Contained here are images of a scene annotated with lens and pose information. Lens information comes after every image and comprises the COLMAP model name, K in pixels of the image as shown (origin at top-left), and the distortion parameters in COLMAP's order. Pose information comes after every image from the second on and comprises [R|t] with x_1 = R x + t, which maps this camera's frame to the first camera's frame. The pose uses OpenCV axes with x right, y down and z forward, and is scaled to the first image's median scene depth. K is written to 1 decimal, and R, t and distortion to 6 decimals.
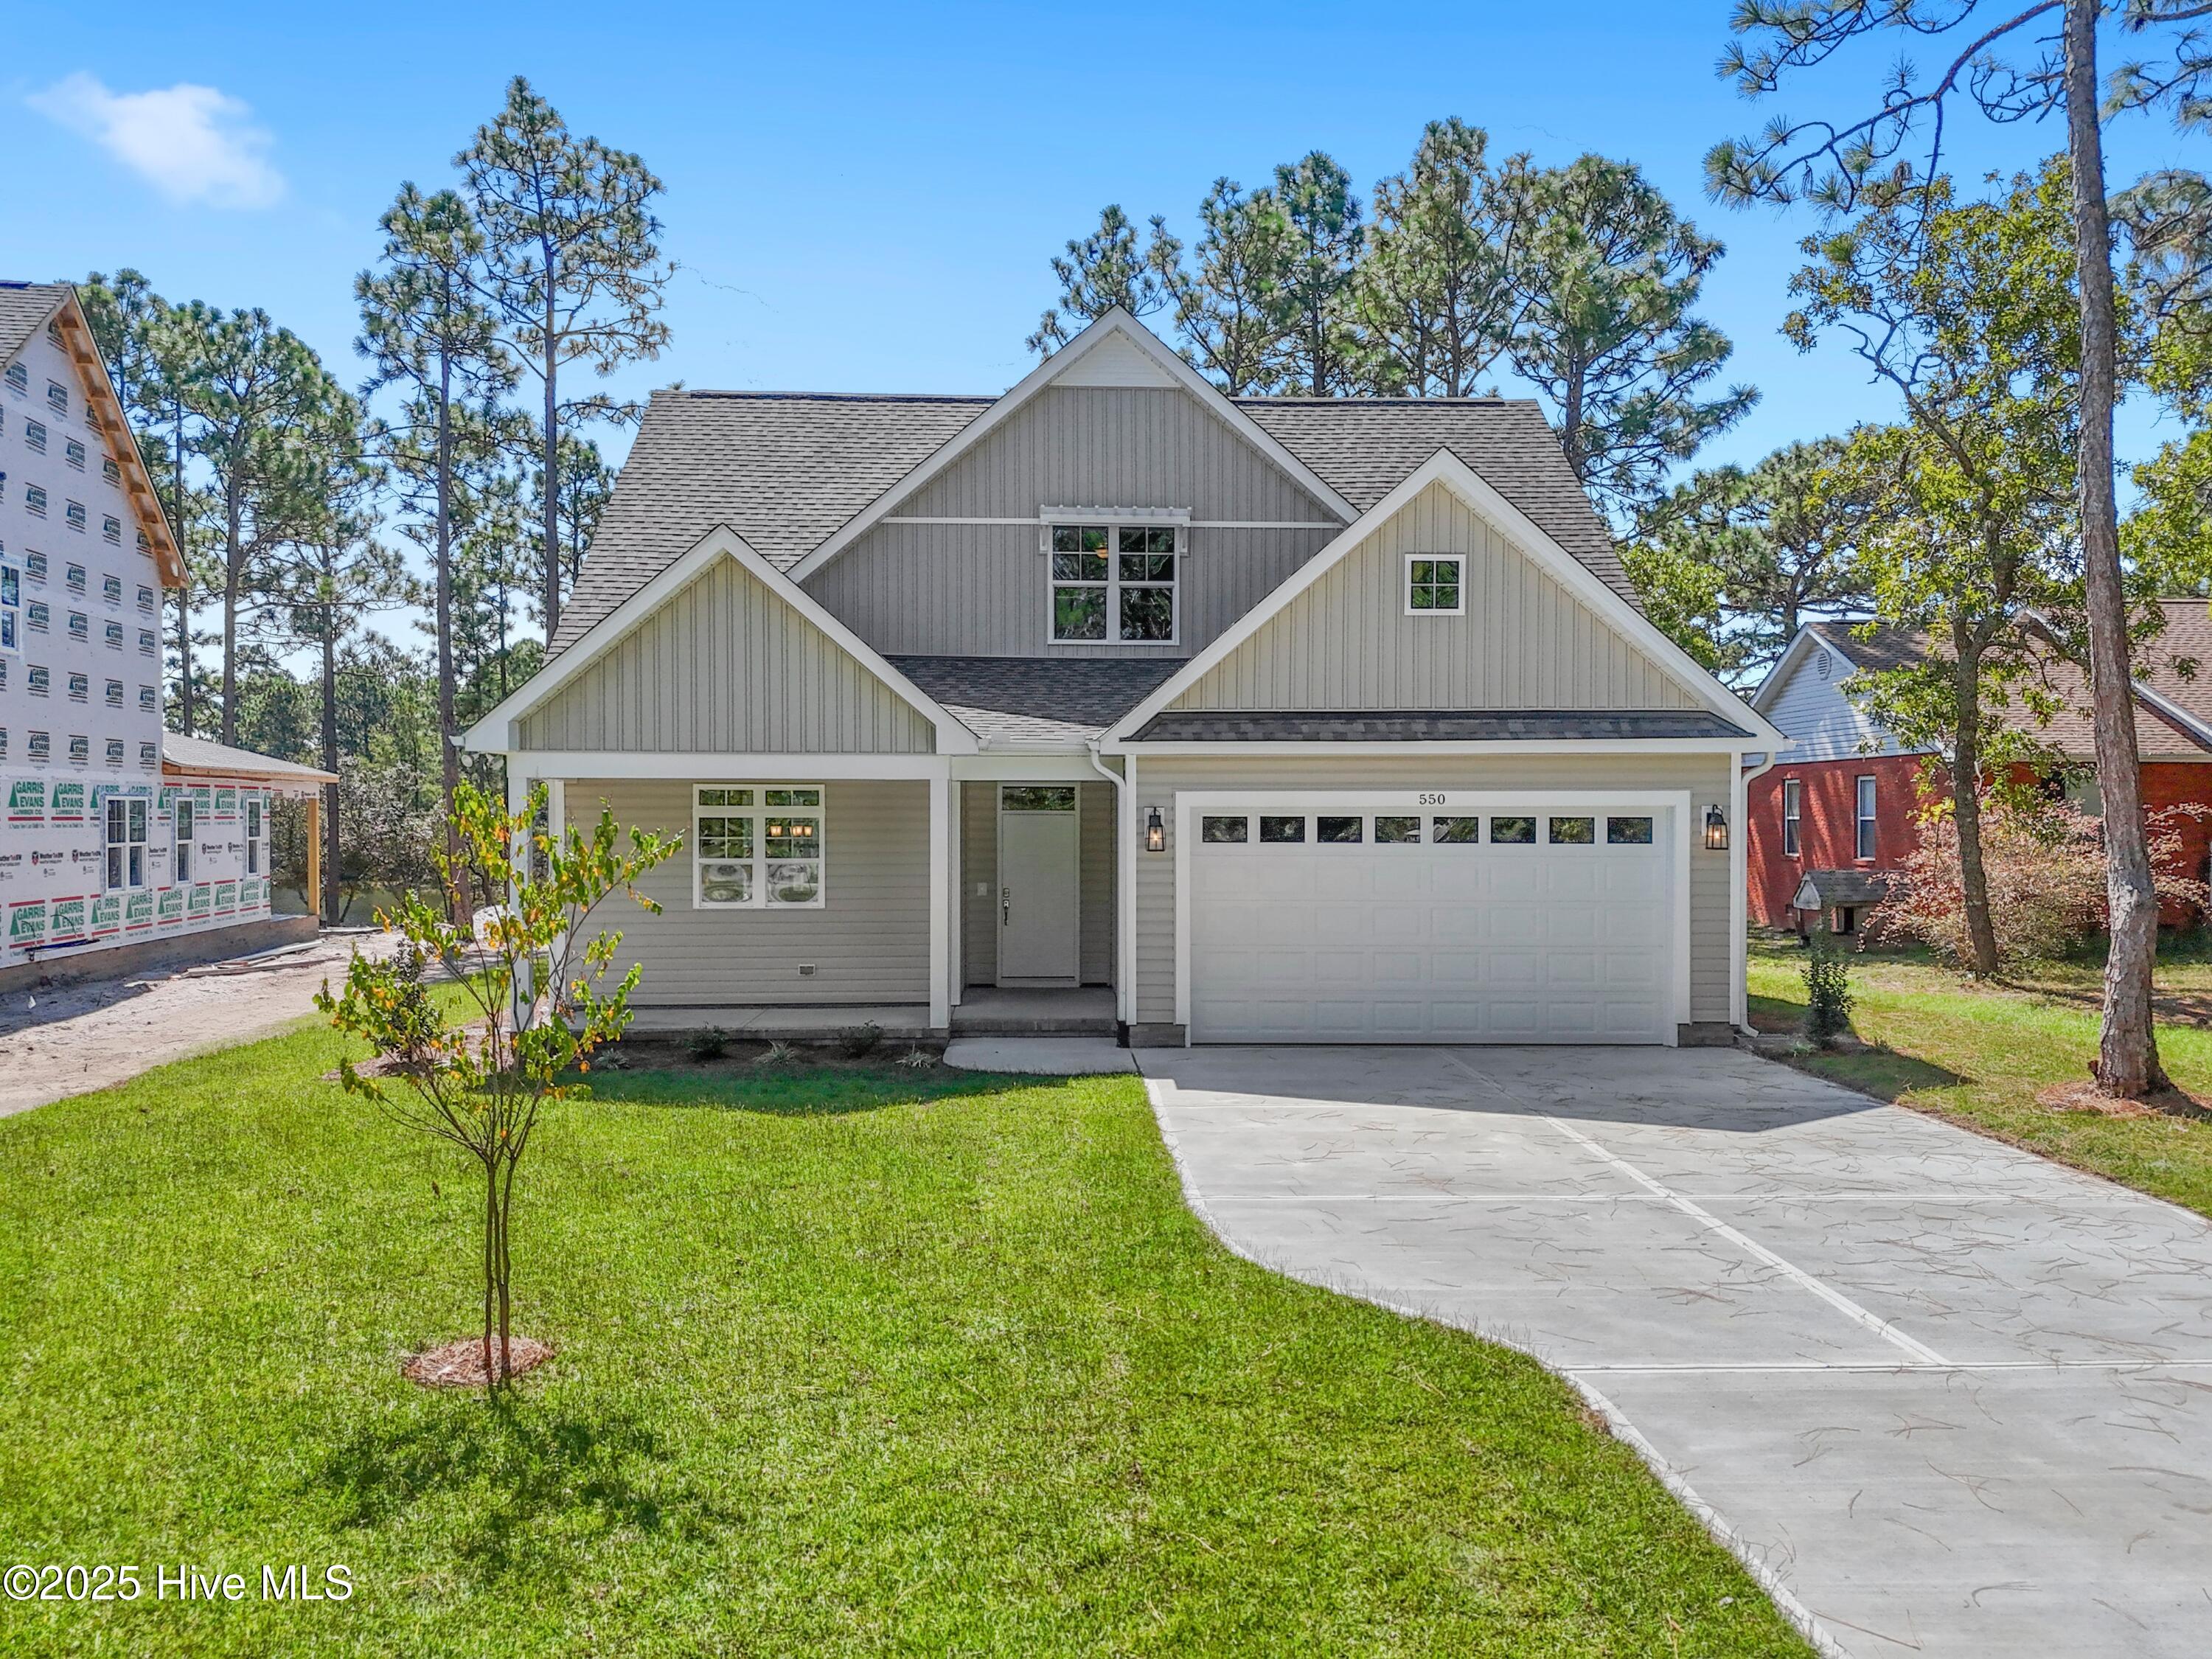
lens RADIAL K [[1567.7, 0, 1106.0], [0, 1567.7, 829.5], [0, 0, 1]] dist [0.018341, 0.000258]
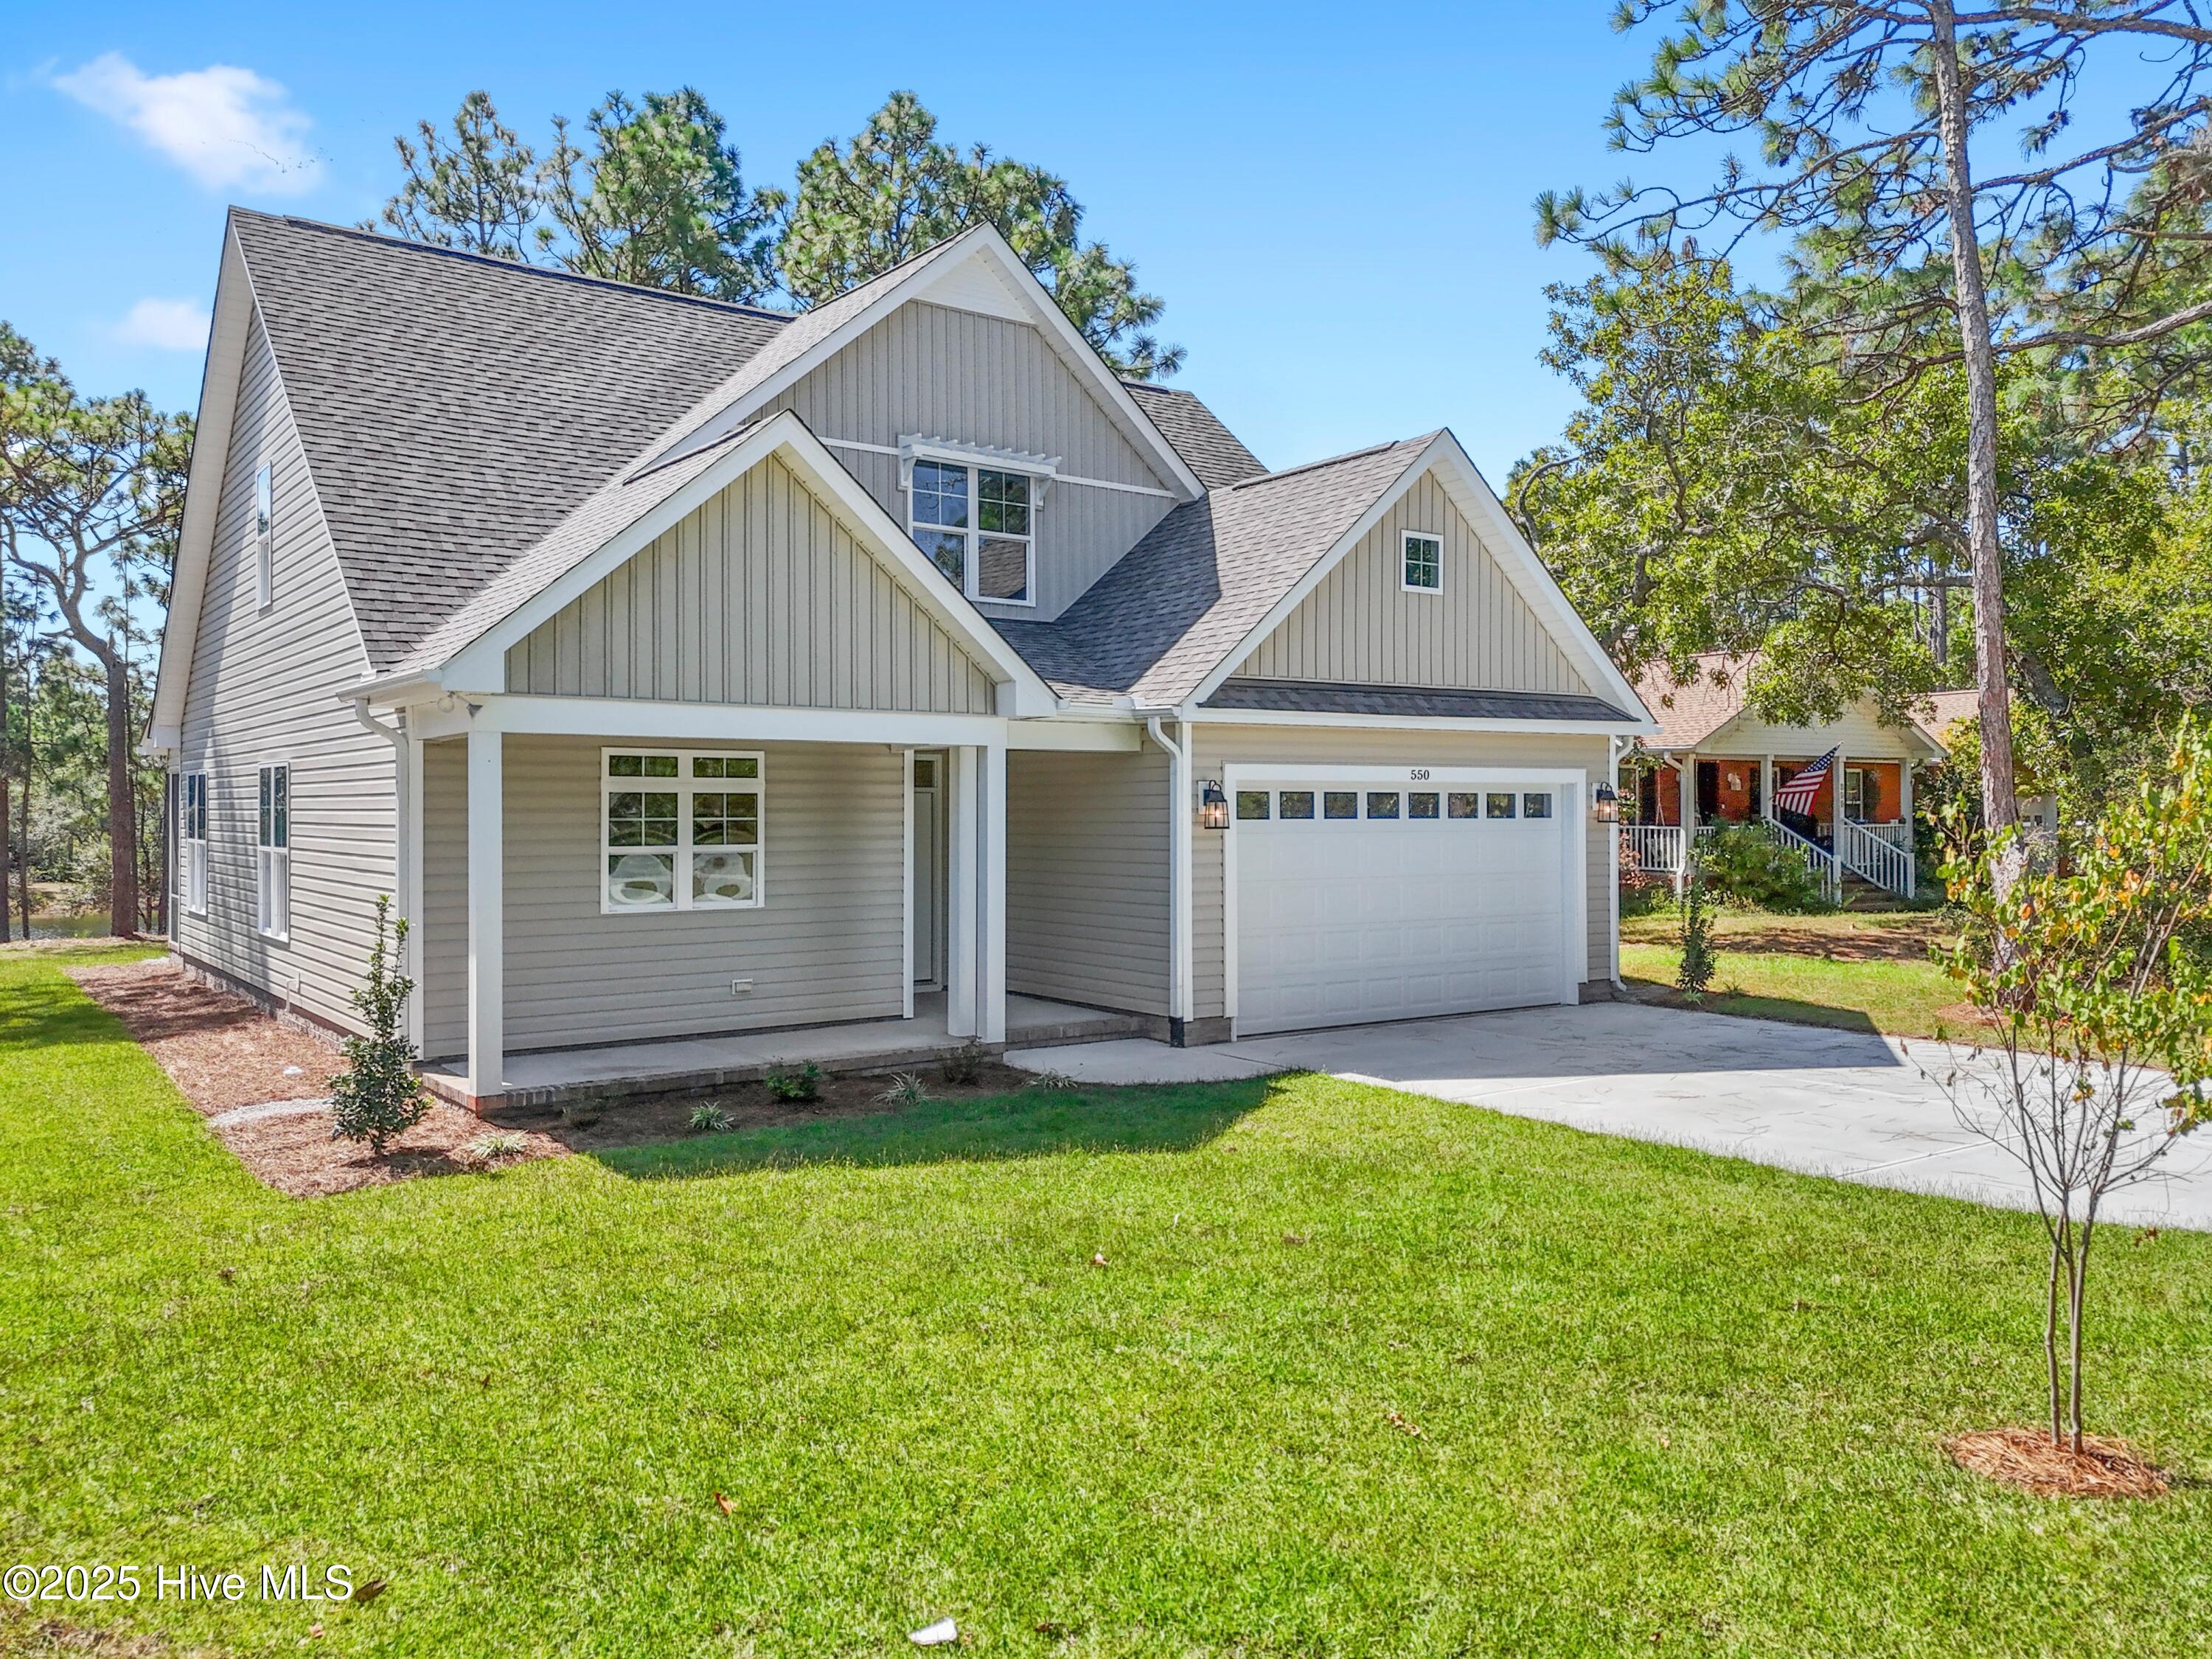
lens RADIAL K [[1567.7, 0, 1106.0], [0, 1567.7, 829.5], [0, 0, 1]] dist [0.018341, 0.000258]
pose [[0.834523, -0.009896, 0.550885, -0.507753], [0.008765, 0.999951, 0.004686, 0.009123], [-0.550904, 0.000918, 0.834568, 0.264980]]
